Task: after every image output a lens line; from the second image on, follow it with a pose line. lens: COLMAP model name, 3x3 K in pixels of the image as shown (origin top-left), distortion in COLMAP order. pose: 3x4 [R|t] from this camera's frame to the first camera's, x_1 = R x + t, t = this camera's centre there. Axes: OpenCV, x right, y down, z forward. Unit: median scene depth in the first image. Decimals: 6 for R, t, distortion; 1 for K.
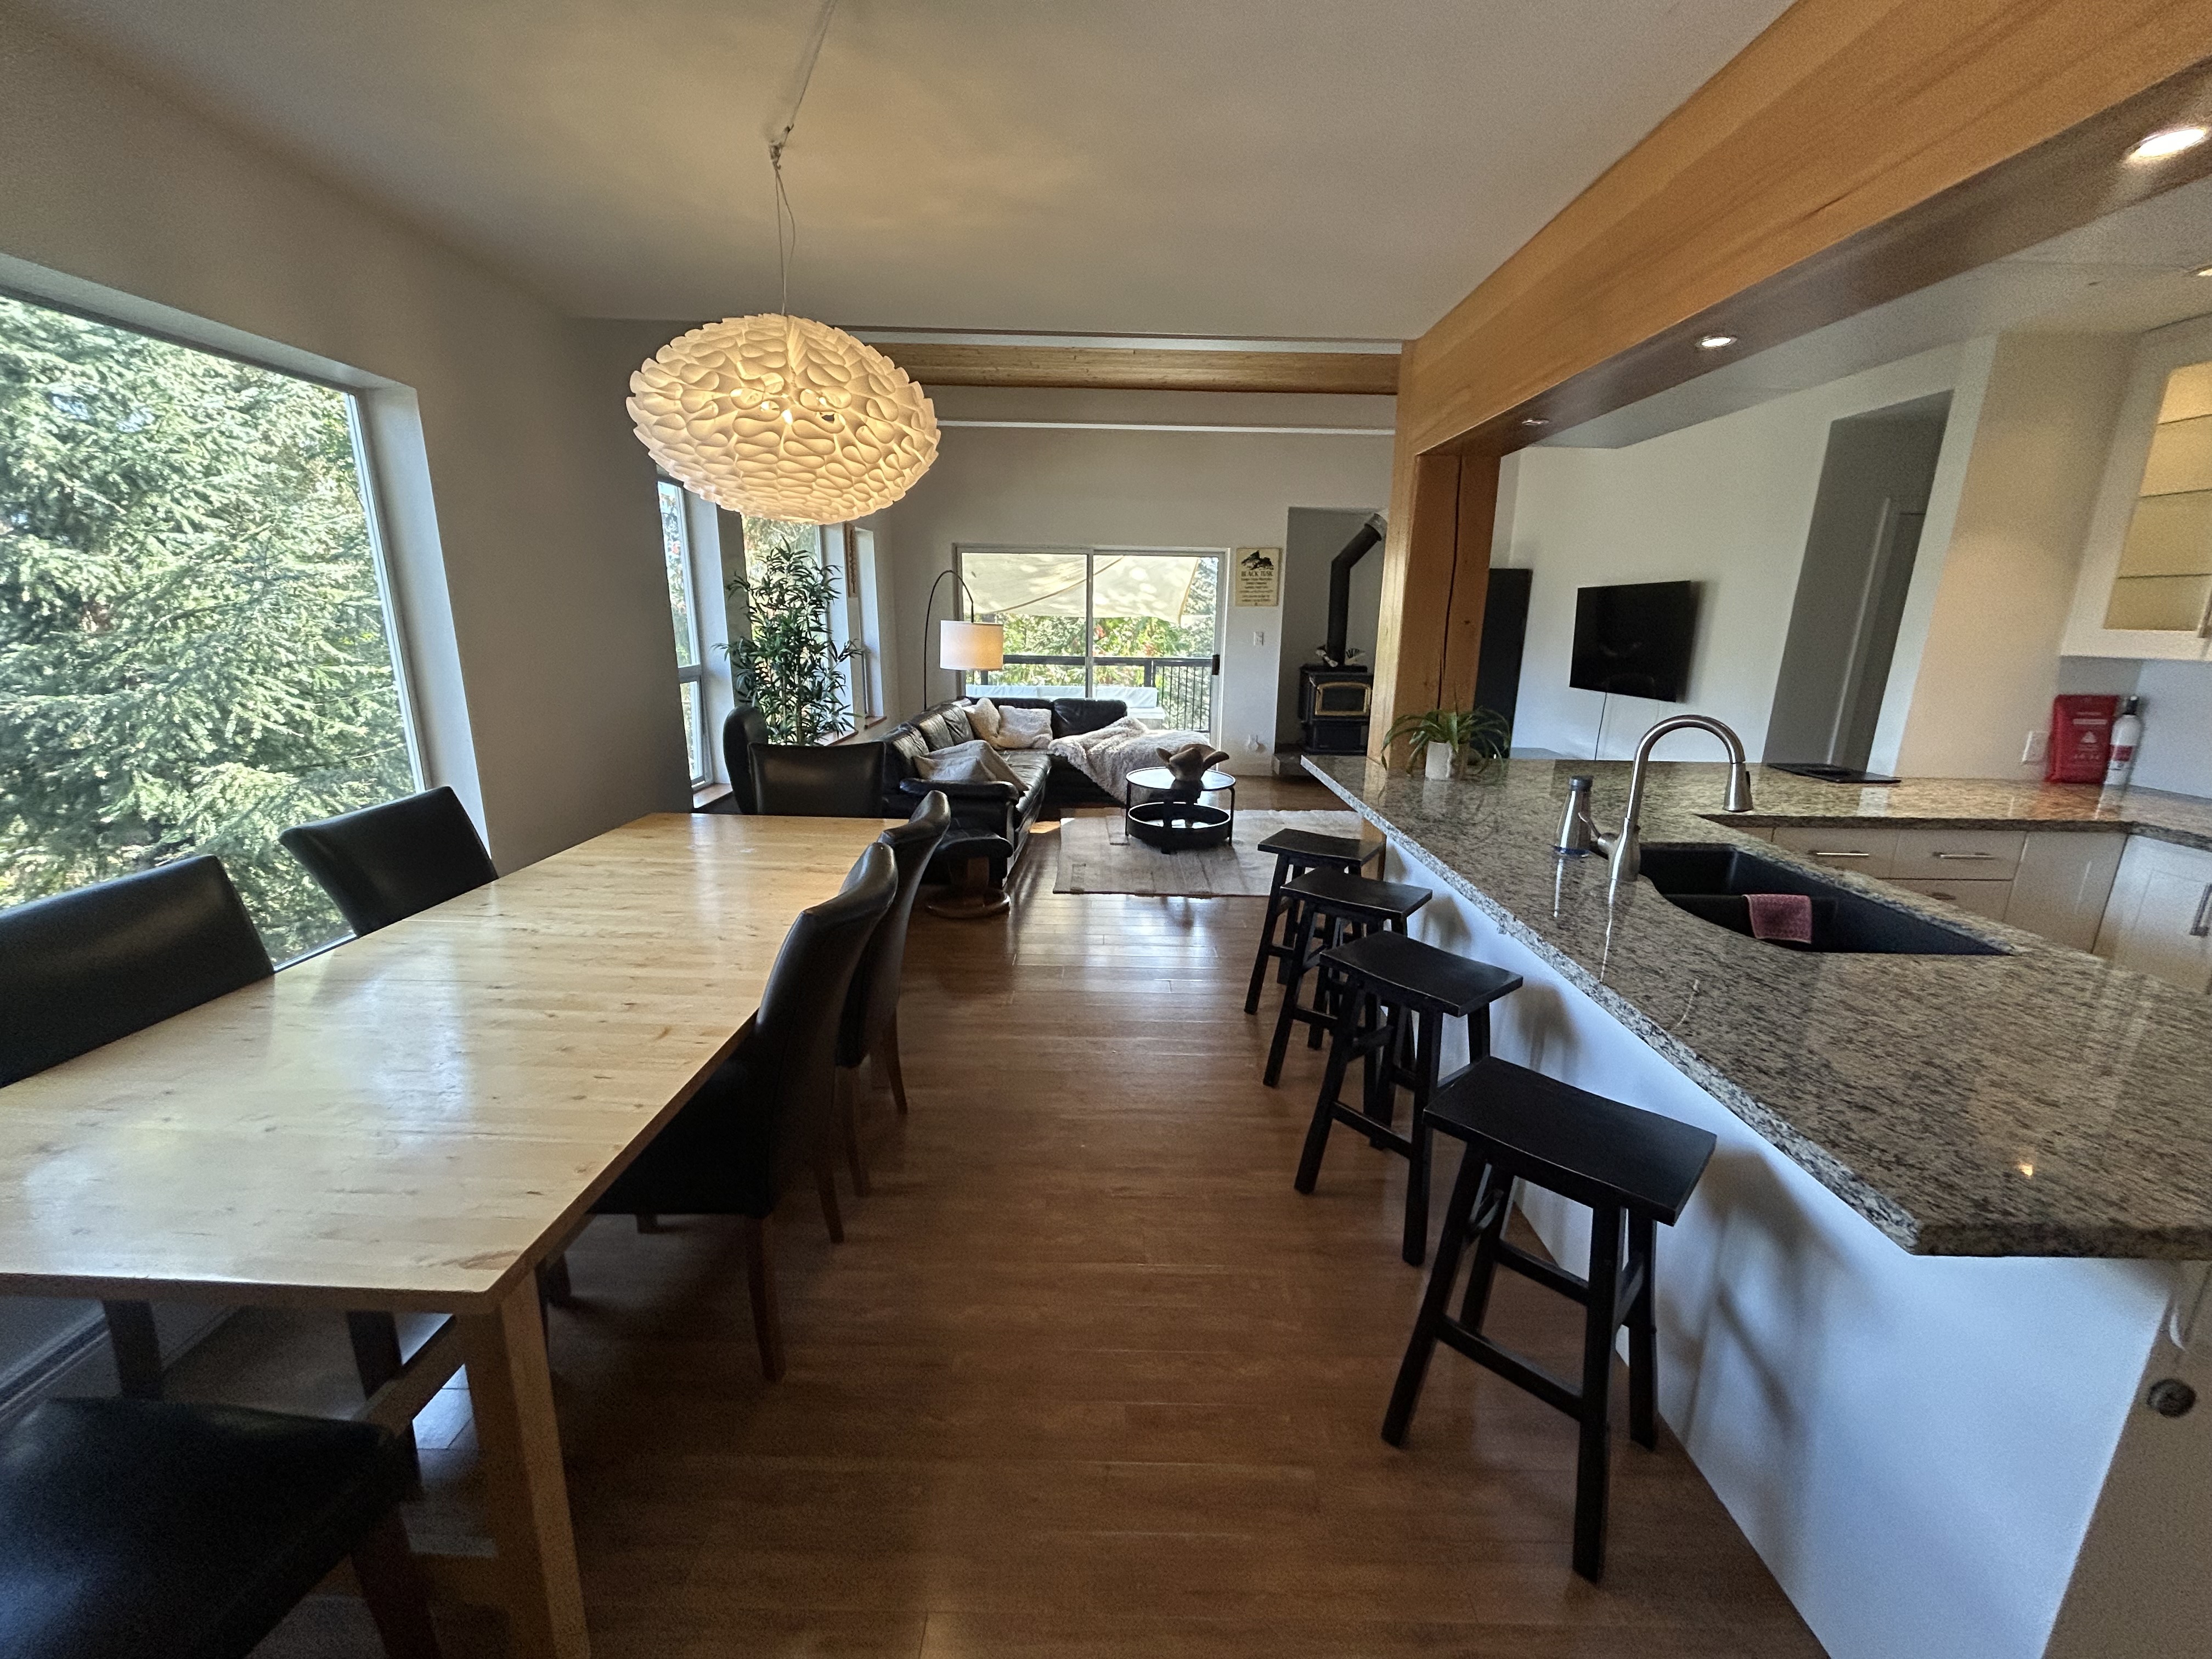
lens RADIAL K [[867.8, 0, 1106.0], [0, 867.8, 829.5], [0, 0, 1]] dist [0.000078, -0.000009]
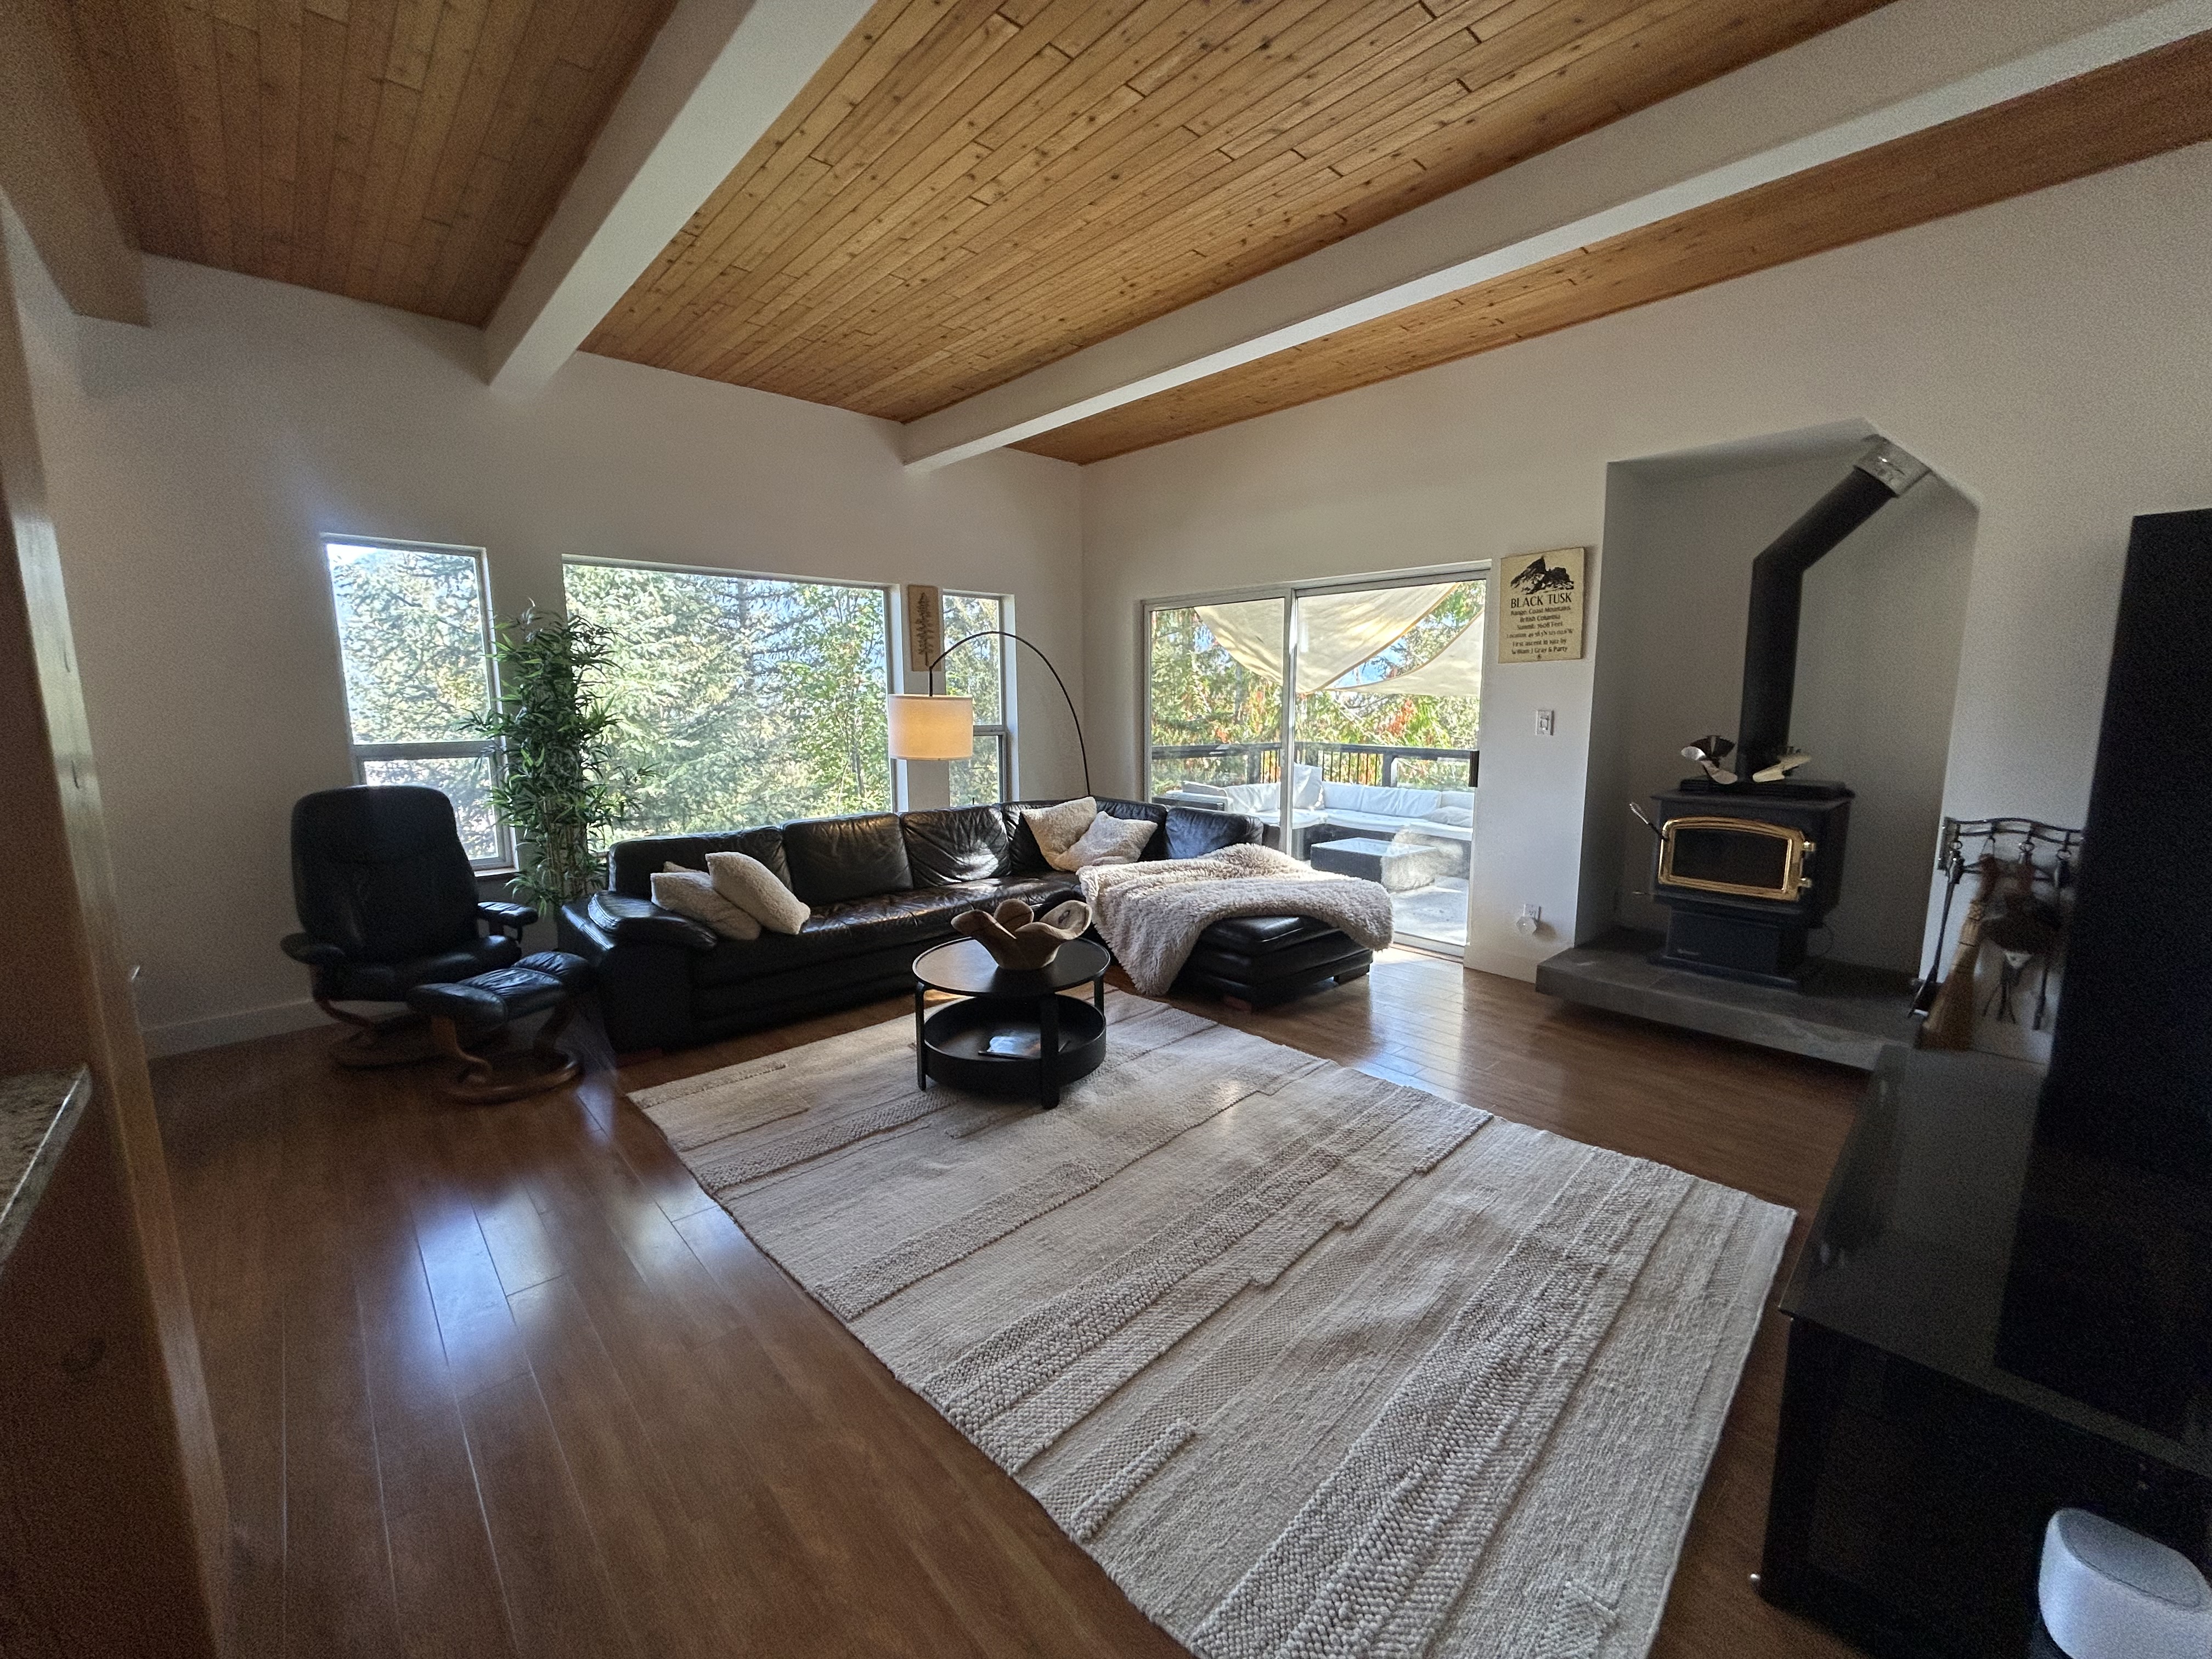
lens RADIAL K [[867.8, 0, 1106.0], [0, 867.8, 829.5], [0, 0, 1]] dist [0.000078, -0.000009]
pose [[0.685810, 0.094980, -0.721557, 0.384894], [-0.160160, 0.986839, -0.022326, -0.103468], [0.709939, 0.130876, 0.691995, 0.465763]]
